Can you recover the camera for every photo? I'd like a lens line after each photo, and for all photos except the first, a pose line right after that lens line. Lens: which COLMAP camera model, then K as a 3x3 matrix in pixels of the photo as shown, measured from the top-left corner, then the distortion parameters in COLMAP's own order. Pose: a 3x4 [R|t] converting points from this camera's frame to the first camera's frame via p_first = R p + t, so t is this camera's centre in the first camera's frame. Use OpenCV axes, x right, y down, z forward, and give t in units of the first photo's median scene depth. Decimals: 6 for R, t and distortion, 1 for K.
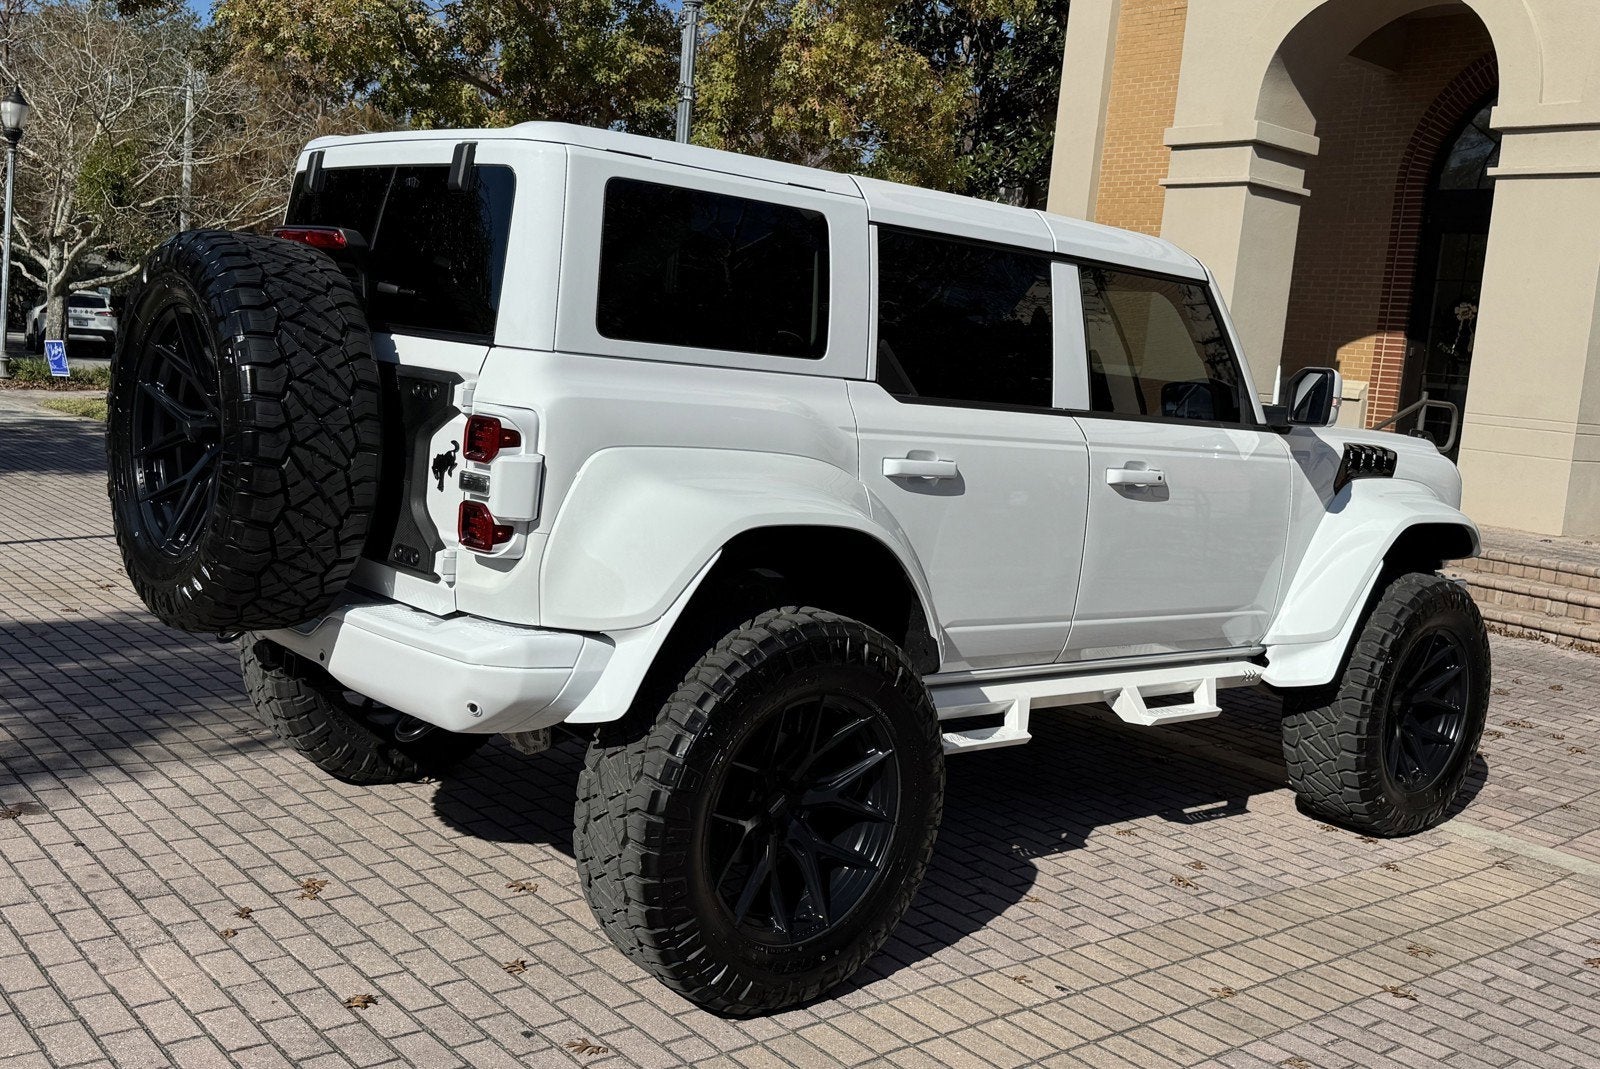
lens RADIAL K [[1510.0, 0, 800.5], [0, 1510.0, 534.0], [0, 0, 1]] dist [0.059203, -0.002359]
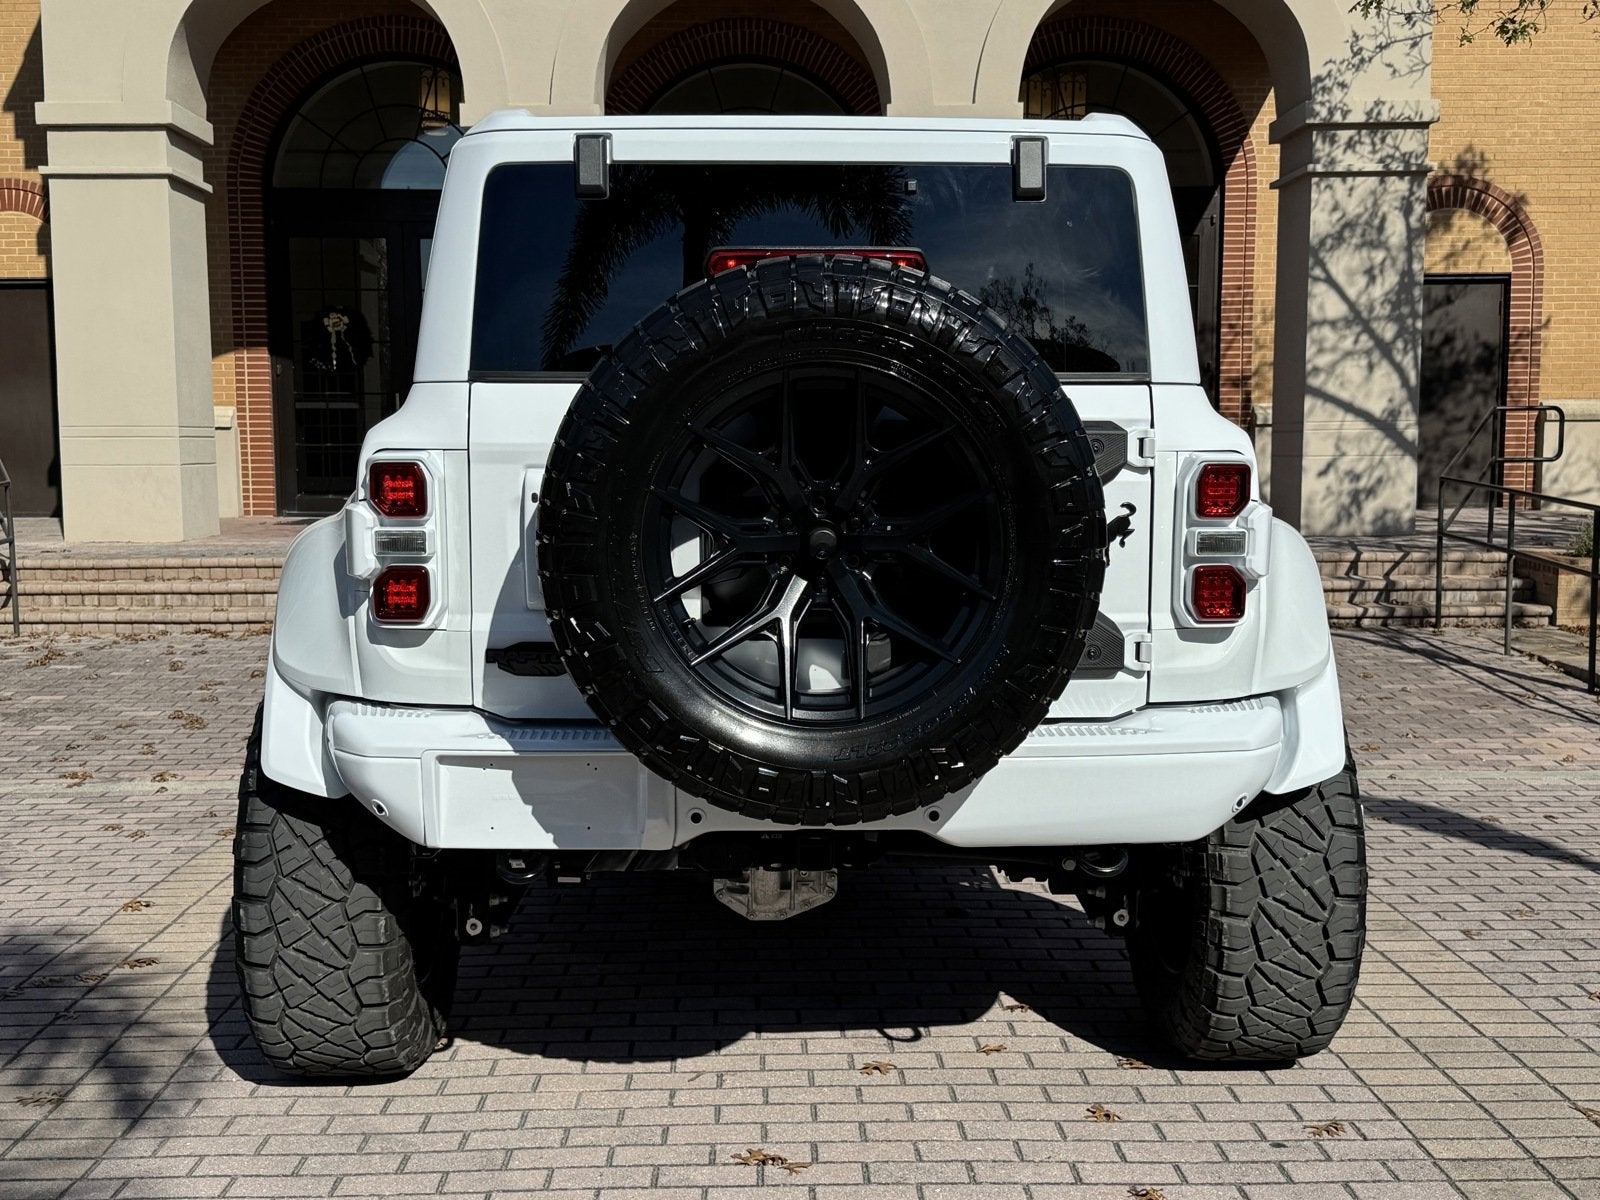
lens RADIAL K [[1737.3, 0, 797.3], [0, 1737.3, 634.5], [0, 0, 1]] dist [0.221898, -0.546801]
pose [[0.634028, -0.180461, 0.751959, -0.760736], [0.159465, 0.982002, 0.101212, -0.082175], [-0.756690, 0.055741, 0.651393, 0.360838]]
